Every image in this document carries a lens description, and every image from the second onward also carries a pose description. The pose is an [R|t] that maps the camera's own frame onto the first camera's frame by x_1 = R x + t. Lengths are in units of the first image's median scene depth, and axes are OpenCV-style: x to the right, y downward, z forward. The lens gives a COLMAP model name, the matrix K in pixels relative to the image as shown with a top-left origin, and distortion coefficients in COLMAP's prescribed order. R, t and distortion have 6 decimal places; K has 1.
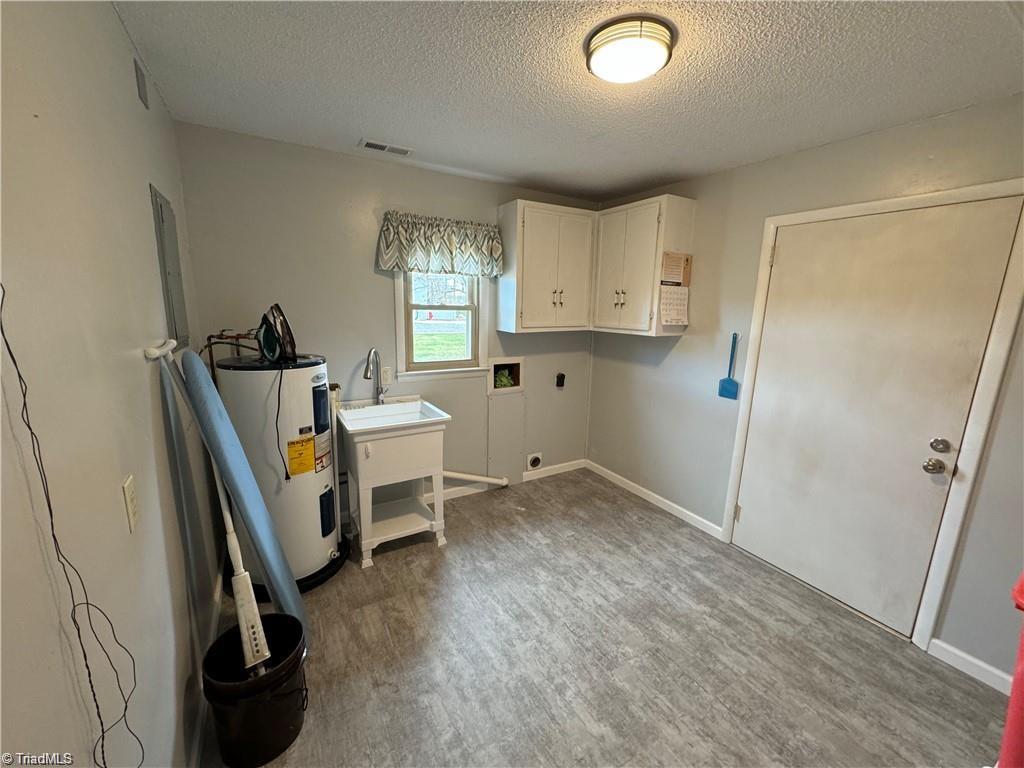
lens RADIAL K [[408.9, 0, 516.9], [0, 408.9, 381.2], [0, 0, 1]] dist [-0.002963, 0.001173]
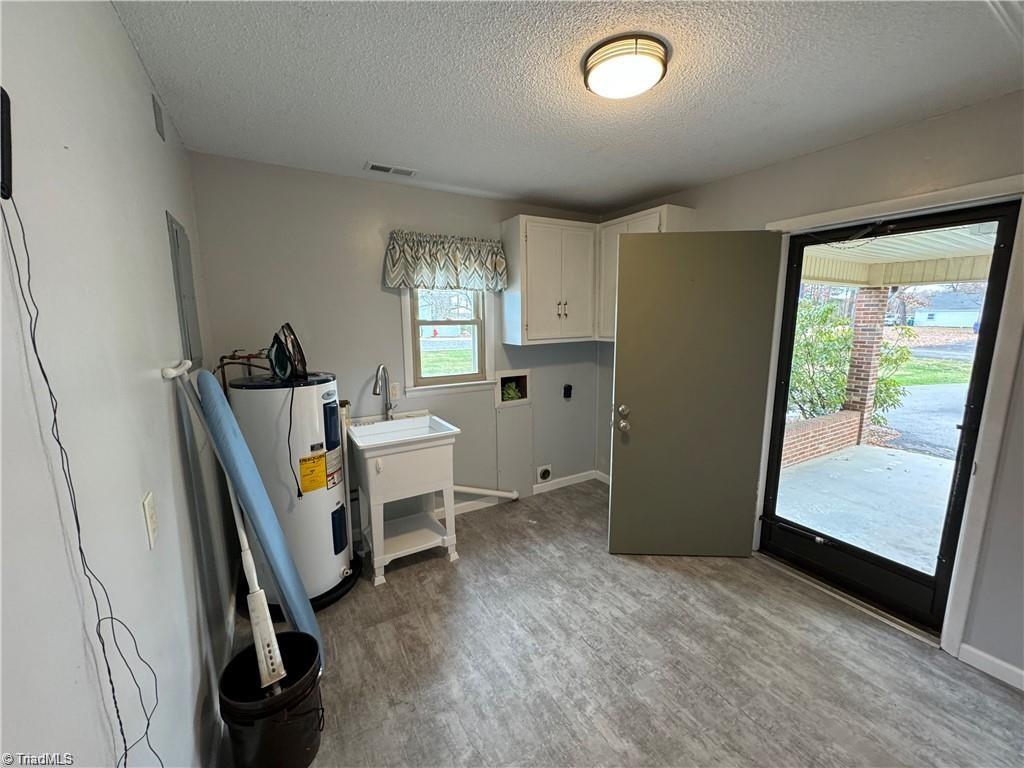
lens RADIAL K [[408.9, 0, 517.0], [0, 408.9, 381.2], [0, 0, 1]] dist [-0.002963, 0.001173]
pose [[0.999453, -0.030360, -0.013092, -0.006966], [0.029873, 0.998908, -0.035930, 0.009365], [0.014168, 0.035519, 0.999269, -0.005401]]
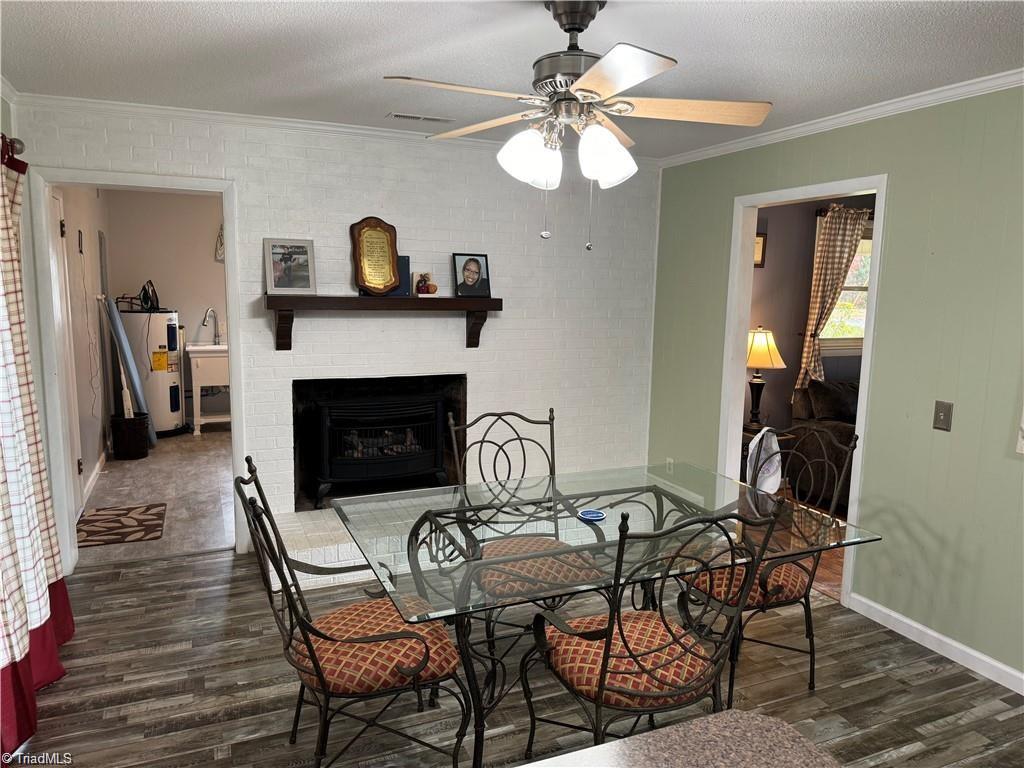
lens RADIAL K [[720.3, 0, 516.5], [0, 720.3, 377.4], [0, 0, 1]] dist [0.064252, -0.079975]
pose [[0.991401, 0.012543, -0.130260, 1.626571], [-0.020559, 0.997964, -0.060380, 0.453759], [0.129237, 0.062538, 0.989640, -2.220456]]
